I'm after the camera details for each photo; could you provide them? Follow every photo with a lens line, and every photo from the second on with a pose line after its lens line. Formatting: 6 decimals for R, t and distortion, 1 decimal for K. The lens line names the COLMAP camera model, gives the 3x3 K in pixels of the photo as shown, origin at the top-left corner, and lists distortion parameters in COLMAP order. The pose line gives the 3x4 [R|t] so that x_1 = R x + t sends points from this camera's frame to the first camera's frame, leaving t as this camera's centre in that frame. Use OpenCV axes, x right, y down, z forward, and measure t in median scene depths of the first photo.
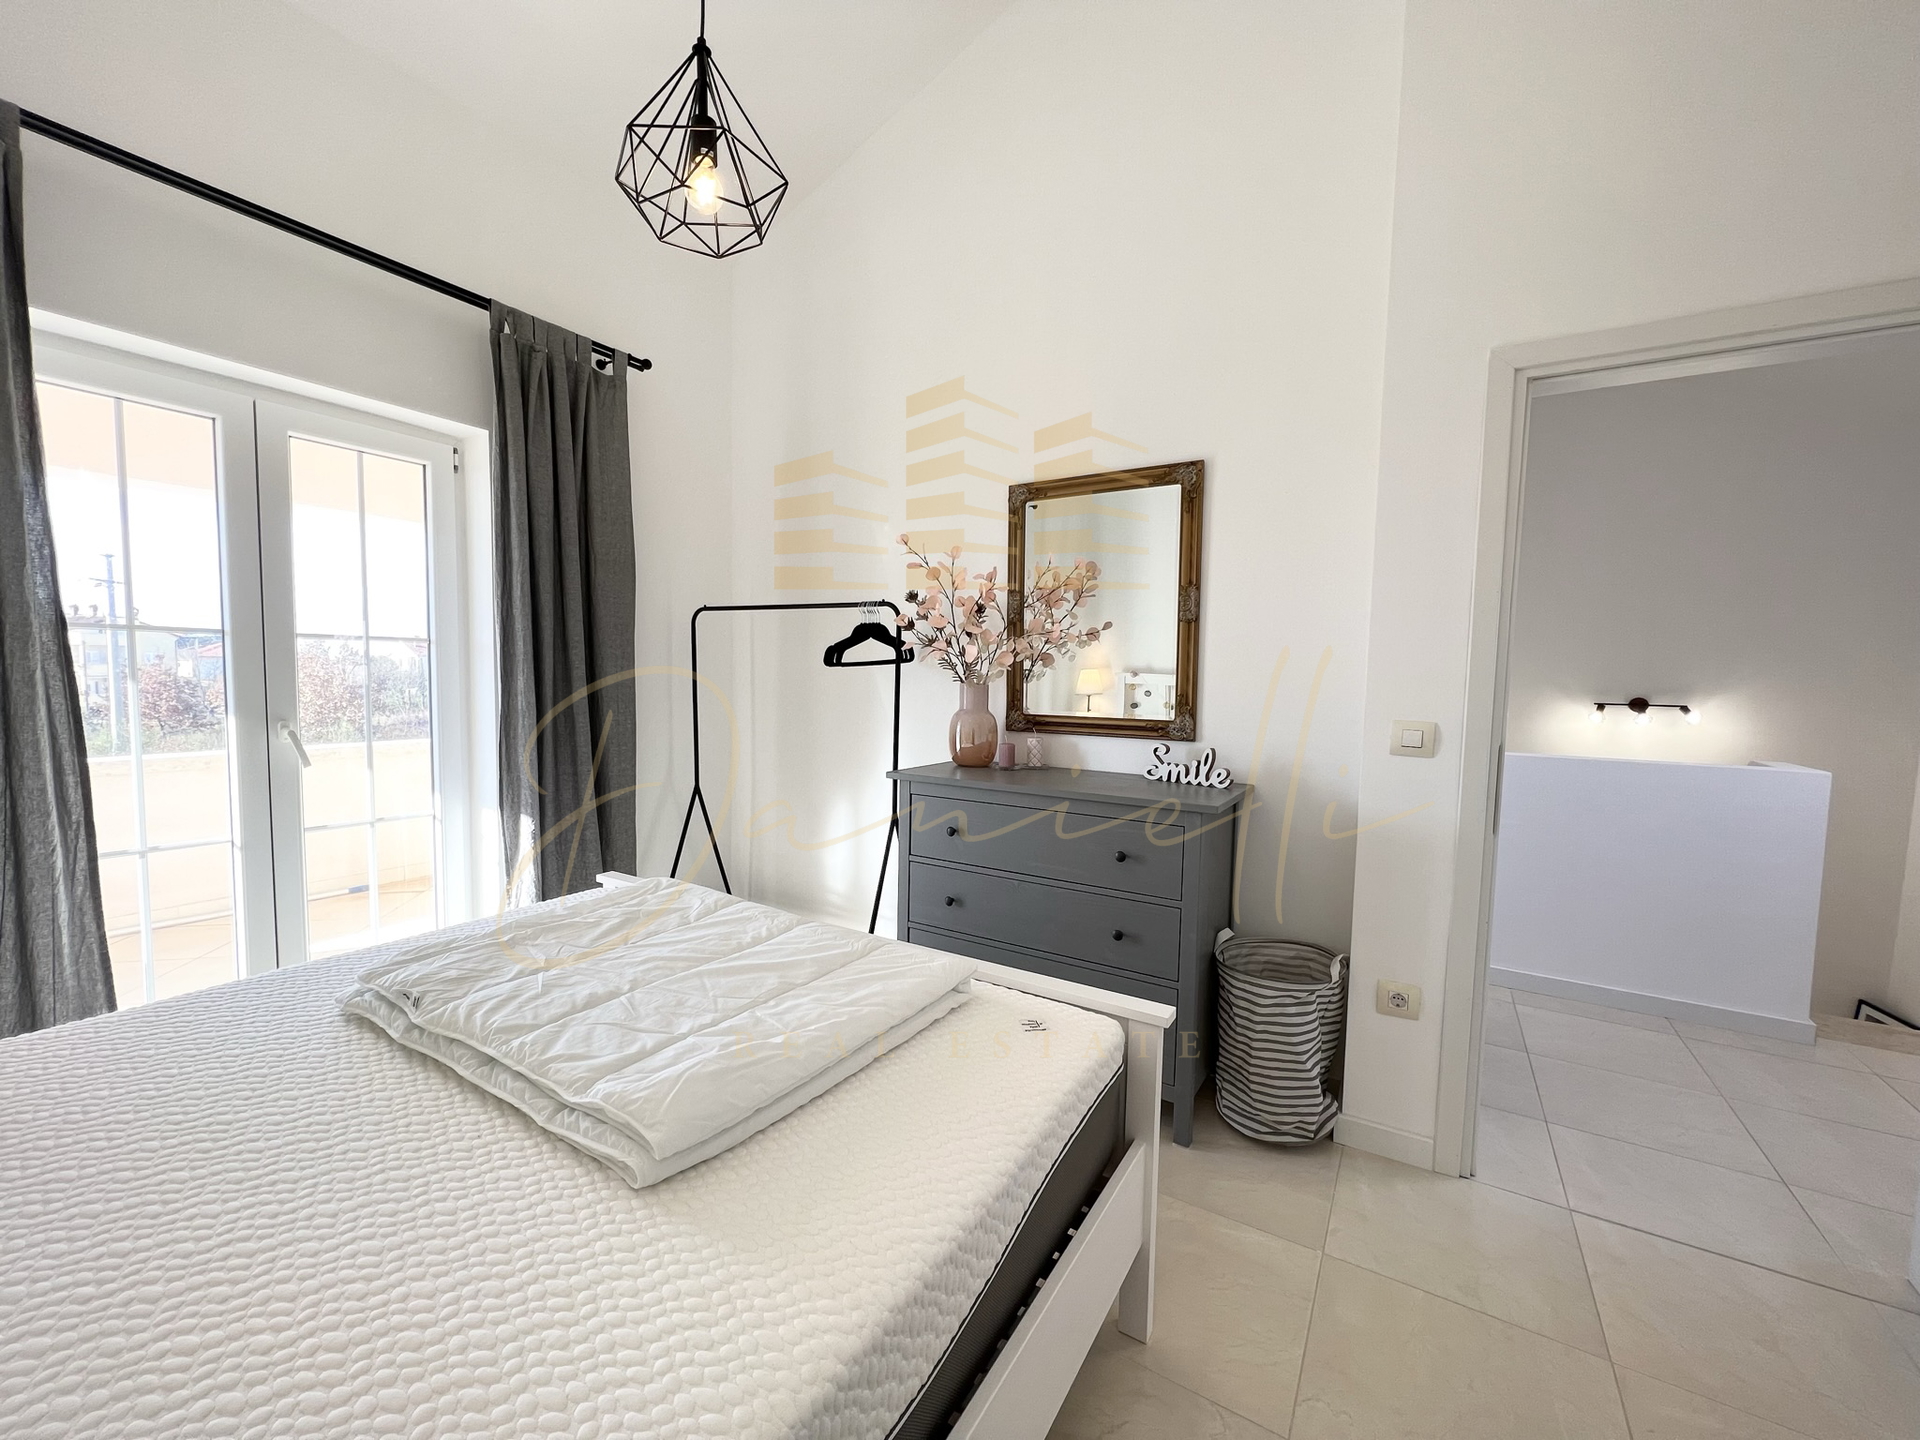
lens RADIAL K [[767.3, 0, 953.7], [0, 767.3, 723.2], [0, 0, 1]] dist [0.000438, 0.000173]
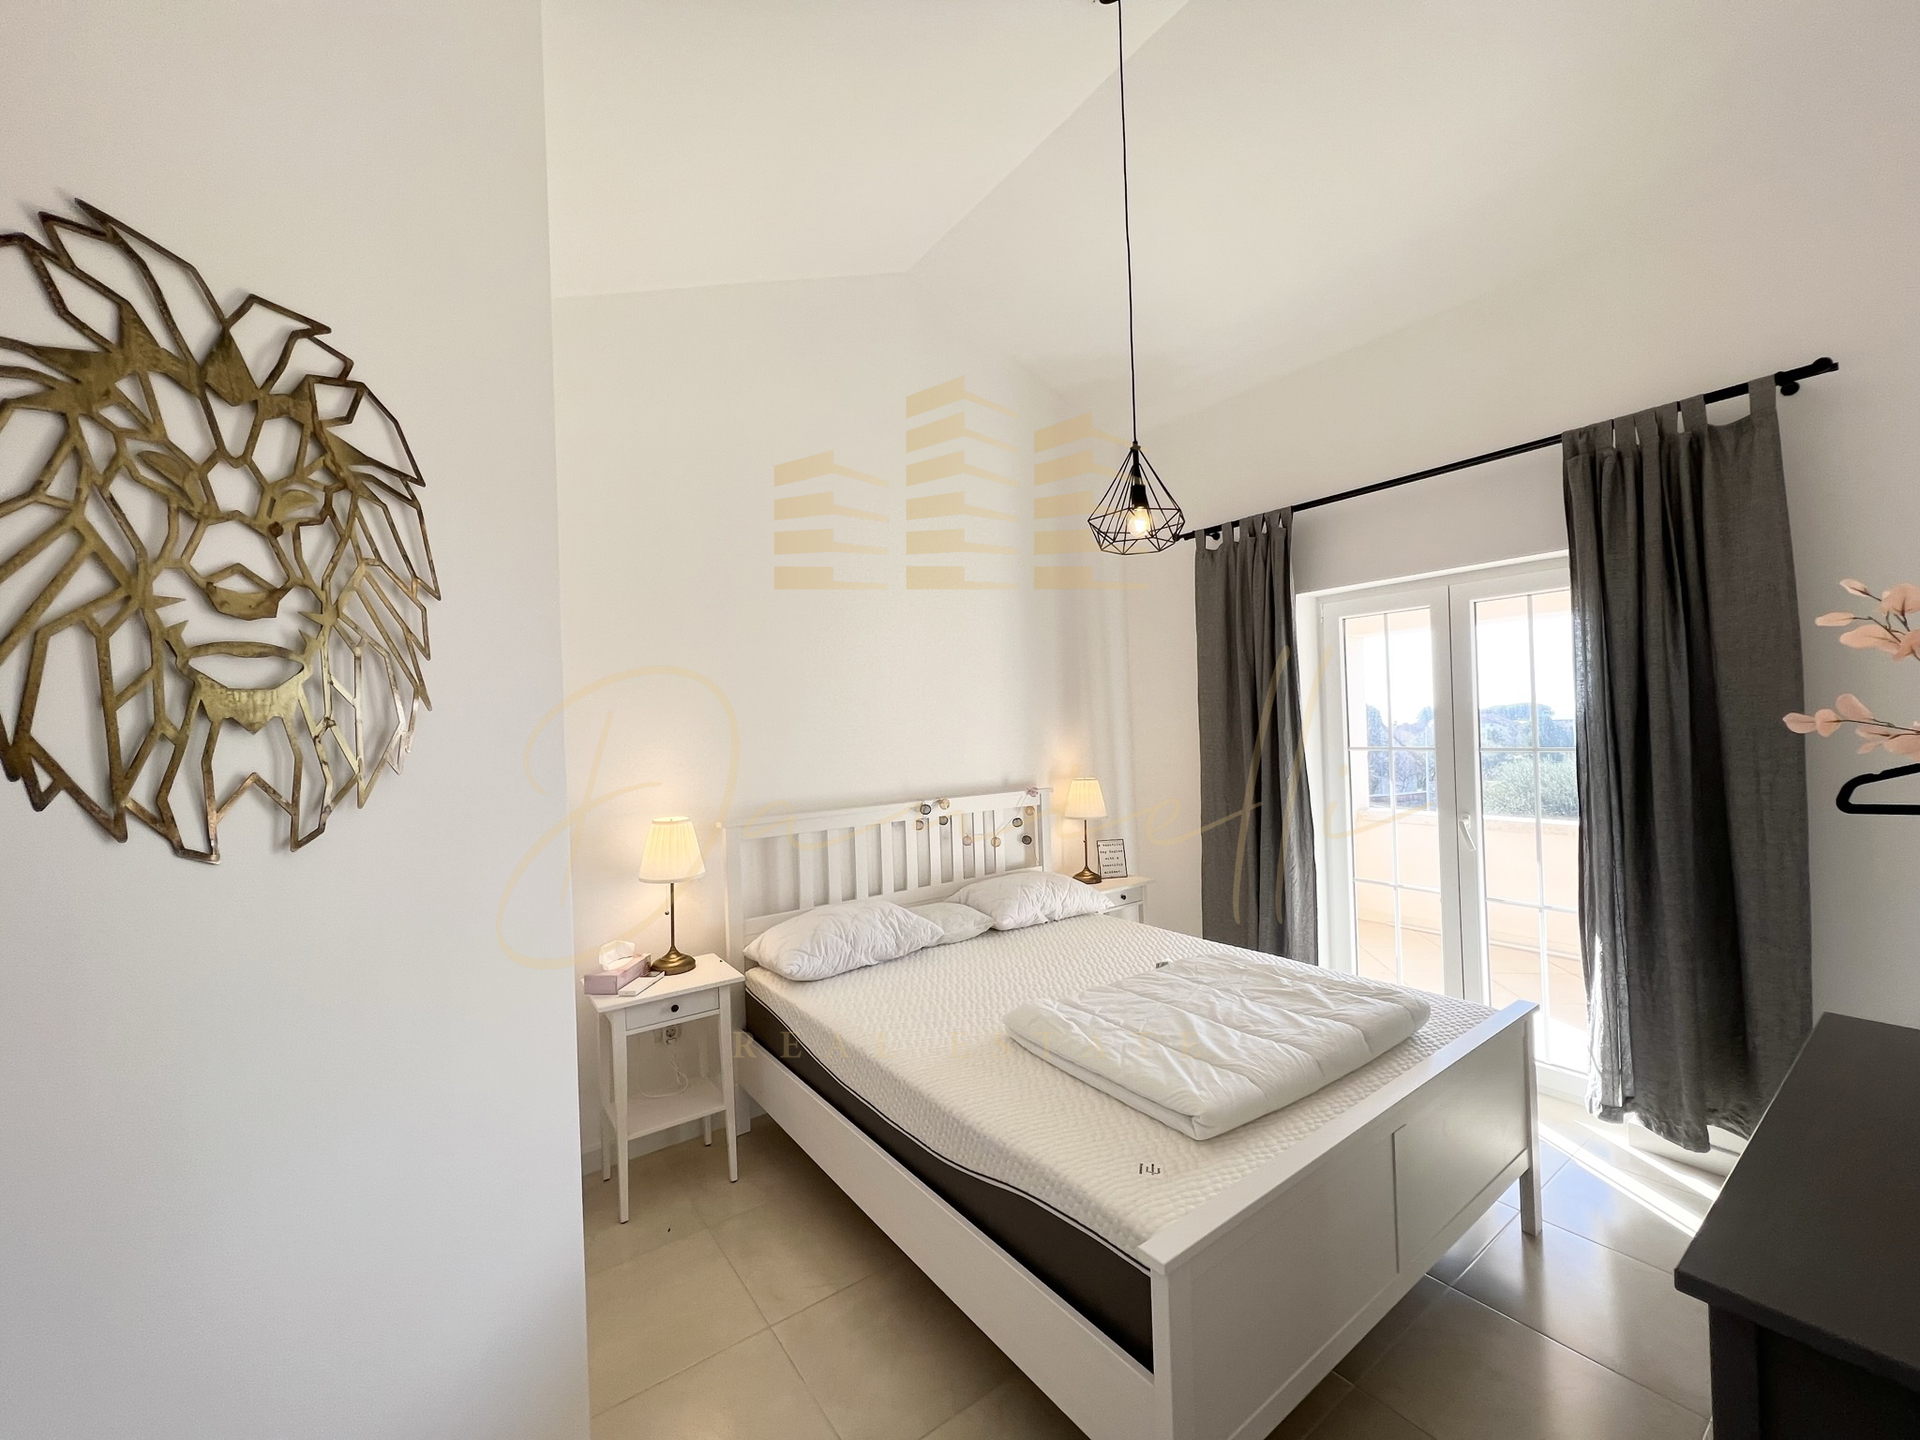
lens RADIAL K [[767.3, 0, 953.7], [0, 767.3, 723.2], [0, 0, 1]] dist [0.000438, 0.000173]
pose [[-0.384039, -0.008970, -0.923273, 1.166409], [-0.032117, 0.999477, 0.003649, -0.221286], [0.922758, 0.031054, -0.384127, 1.092540]]
